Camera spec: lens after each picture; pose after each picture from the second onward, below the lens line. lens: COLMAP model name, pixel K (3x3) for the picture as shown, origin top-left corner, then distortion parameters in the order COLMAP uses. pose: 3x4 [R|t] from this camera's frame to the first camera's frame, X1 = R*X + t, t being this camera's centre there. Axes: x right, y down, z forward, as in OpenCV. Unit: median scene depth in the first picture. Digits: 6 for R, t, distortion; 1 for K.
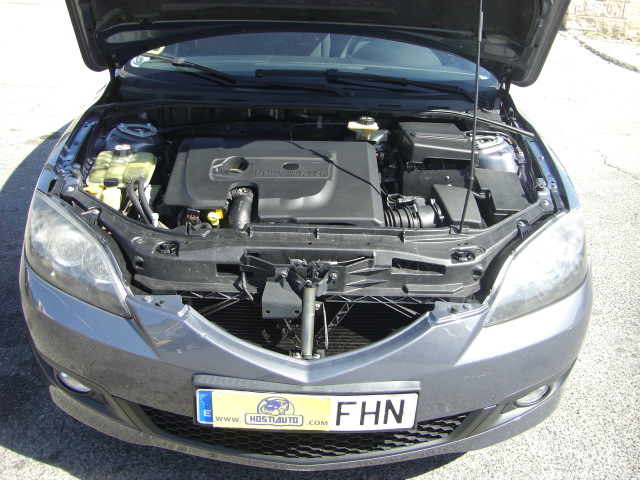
lens RADIAL K [[733.2, 0, 312.2], [0, 733.2, 187.0], [0, 0, 1]] dist [-0.133412, 0.000000]
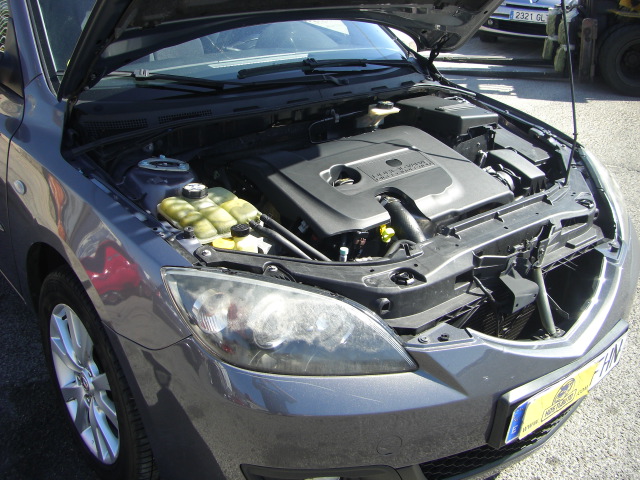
lens RADIAL K [[733.2, 0, 318.9], [0, 733.2, 237.6], [0, 0, 1]] dist [-0.133412, 0.000000]
pose [[0.765095, -0.268056, 0.585470, -0.762175], [0.223473, 0.963256, 0.148988, -0.108933], [-0.603895, 0.016847, 0.796886, 0.385726]]
